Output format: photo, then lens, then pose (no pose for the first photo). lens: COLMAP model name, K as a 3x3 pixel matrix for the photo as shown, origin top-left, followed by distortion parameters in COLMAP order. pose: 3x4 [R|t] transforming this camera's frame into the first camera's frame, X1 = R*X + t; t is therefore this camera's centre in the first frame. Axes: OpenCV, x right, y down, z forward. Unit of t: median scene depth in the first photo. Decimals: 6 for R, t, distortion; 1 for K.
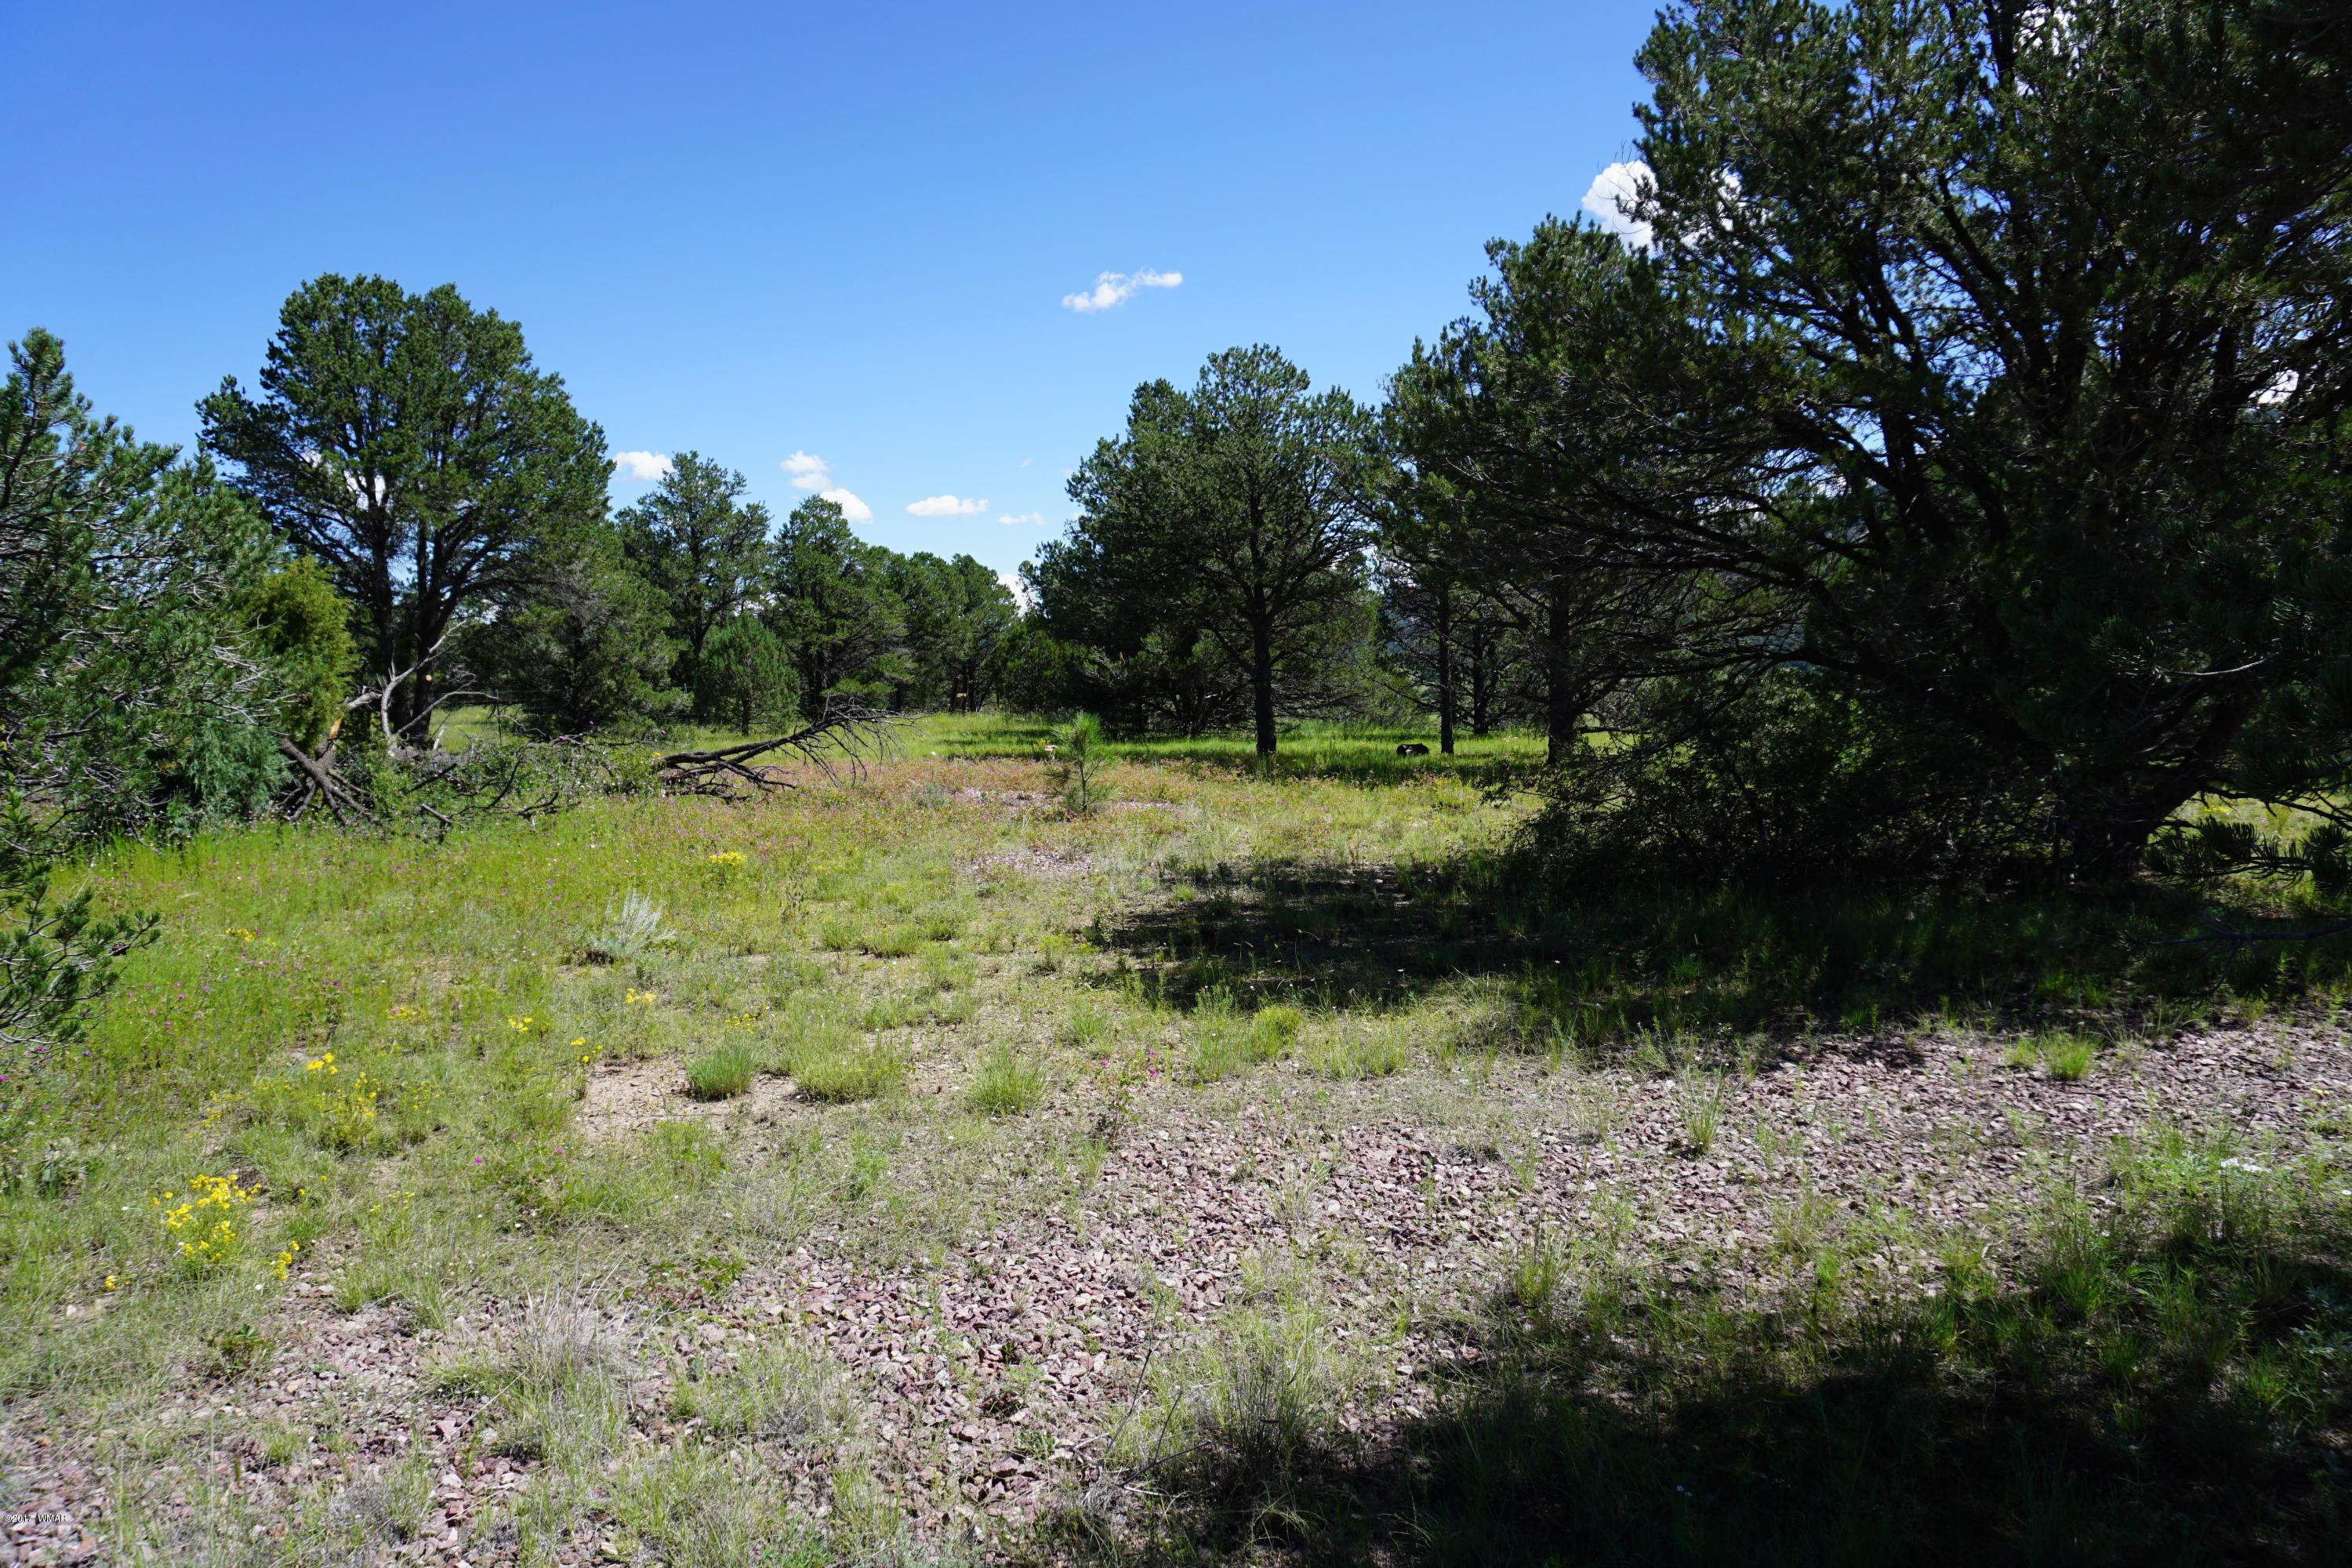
lens RADIAL K [[1622.7, 0, 1178.5], [0, 1622.7, 781.5], [0, 0, 1]] dist [-0.030461, 0.034467]
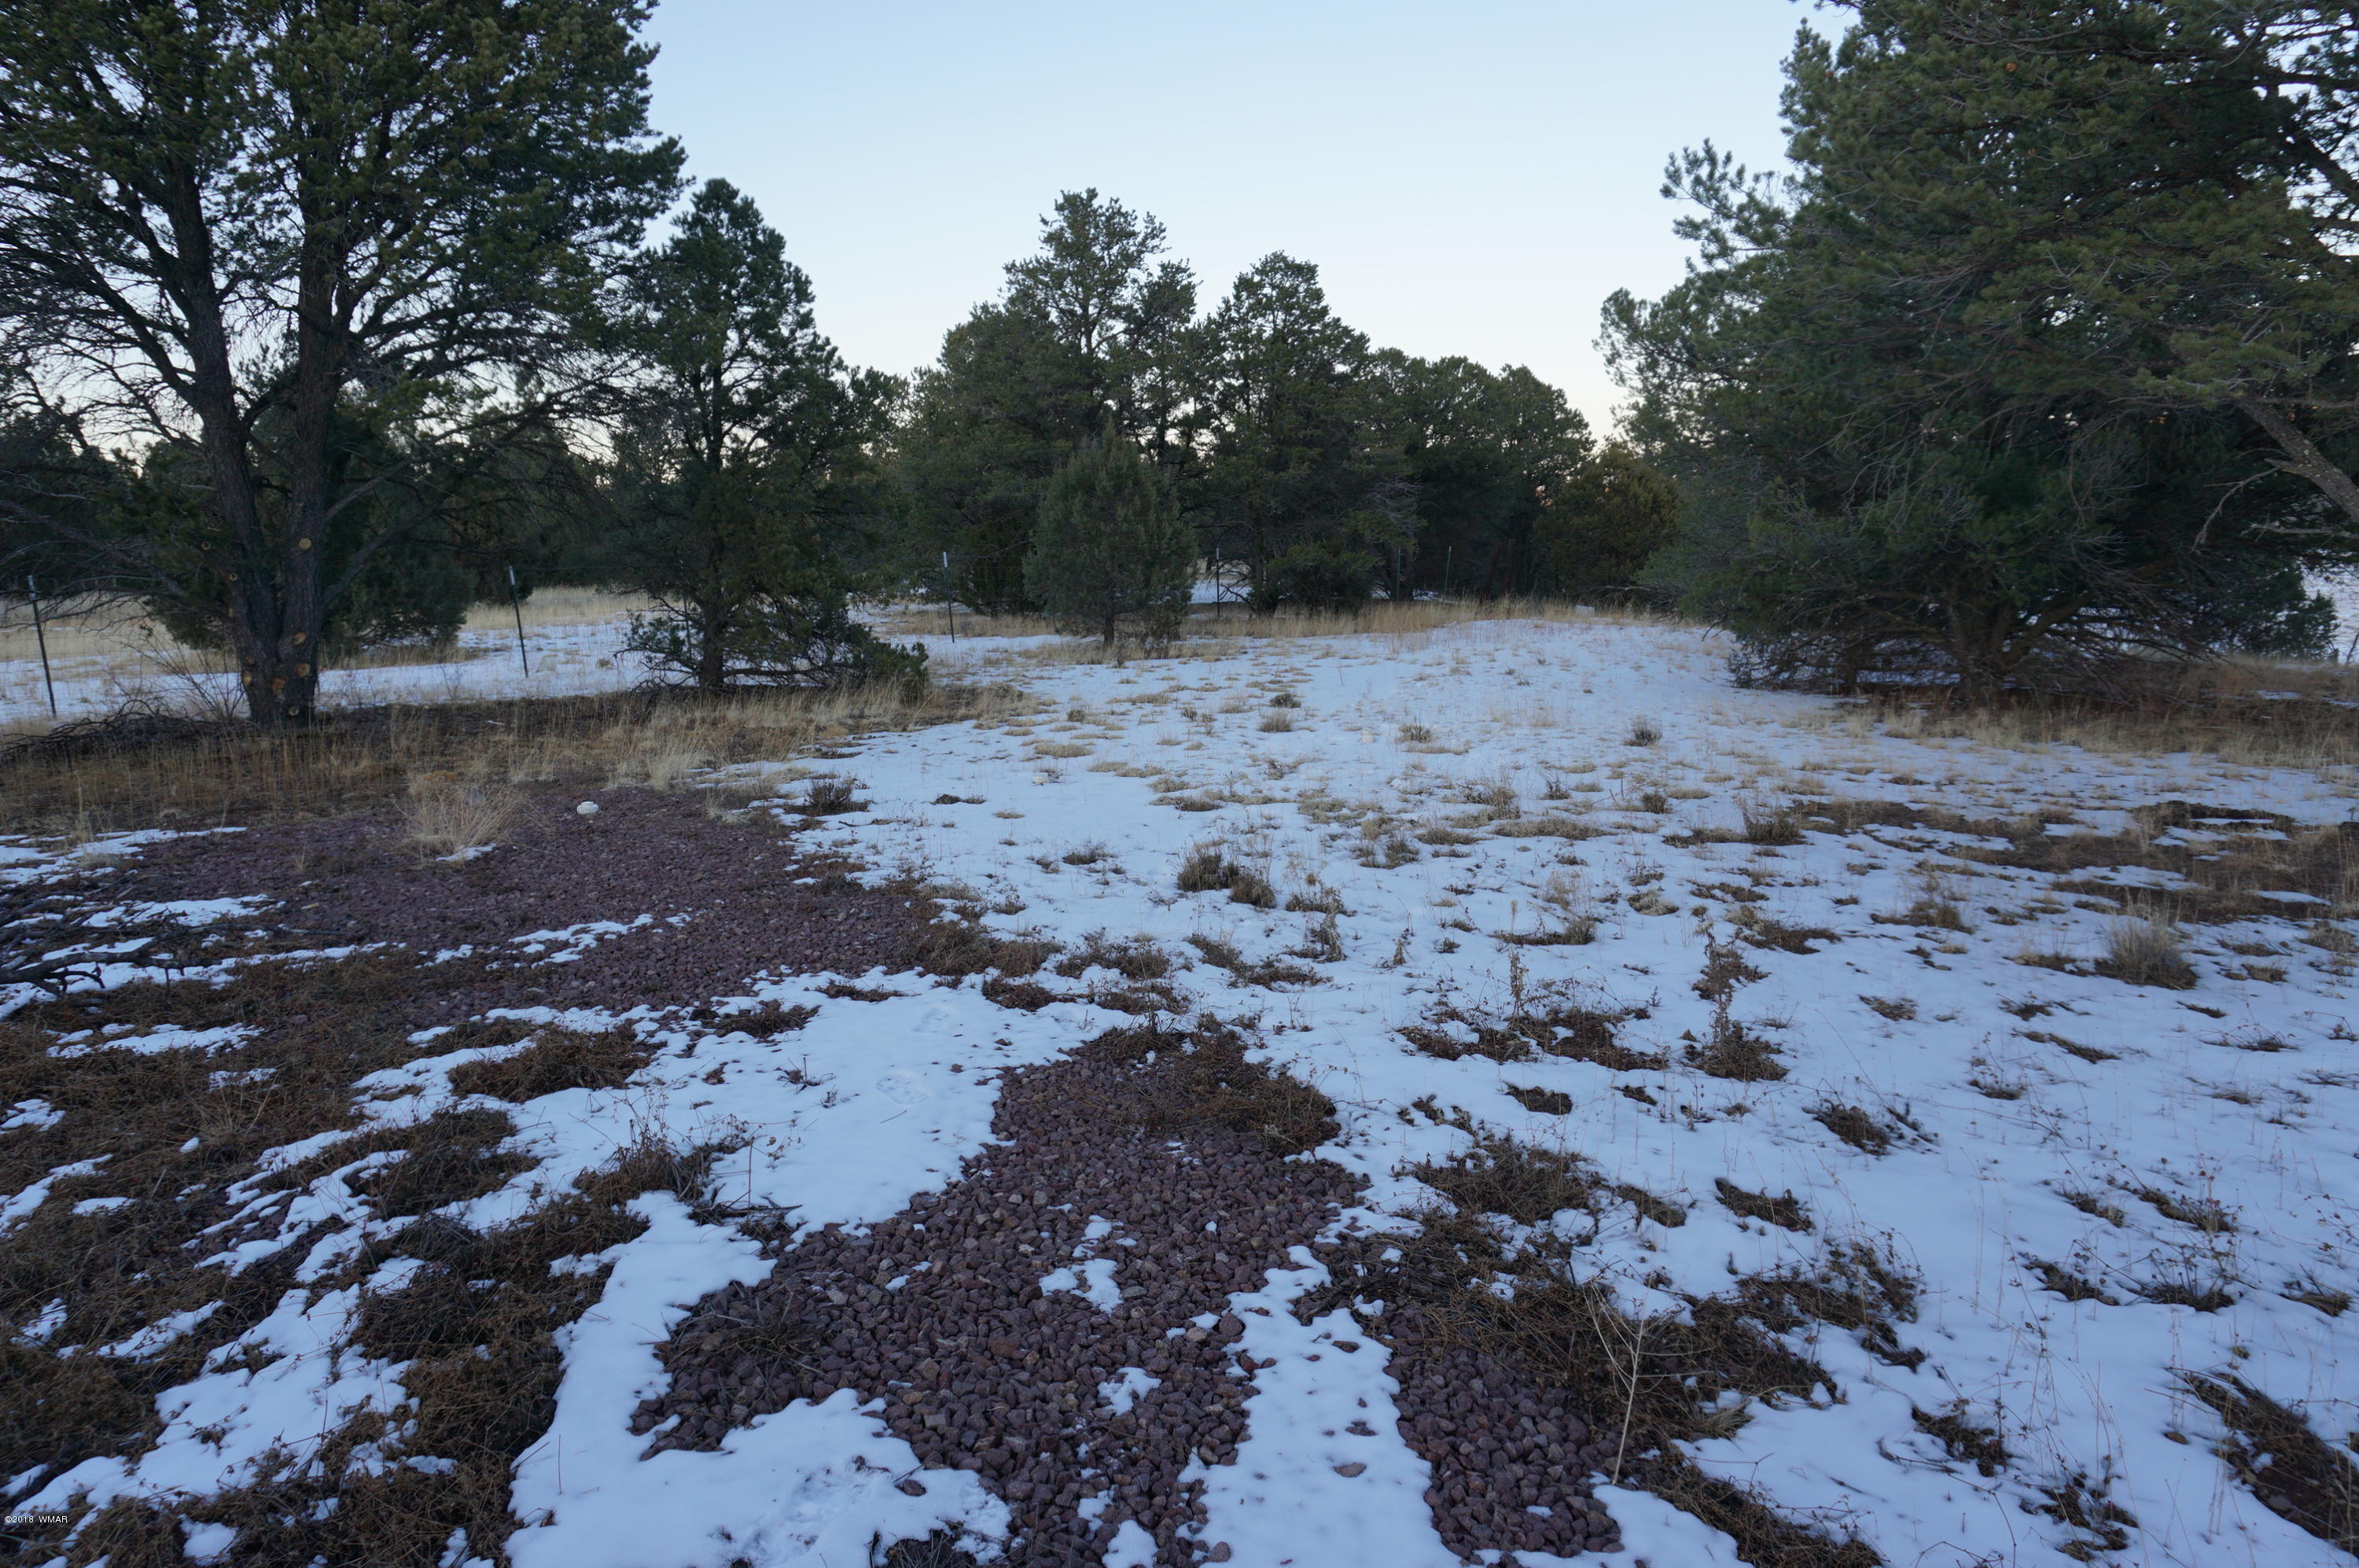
lens RADIAL K [[1627.6, 0, 1186.6], [0, 1627.6, 792.0], [0, 0, 1]] dist [-0.030461, 0.034467]
pose [[0.944222, 0.050804, -0.325366, -0.040923], [-0.021504, 0.995431, 0.093026, -0.025363], [0.328605, -0.080840, 0.941001, 0.380010]]
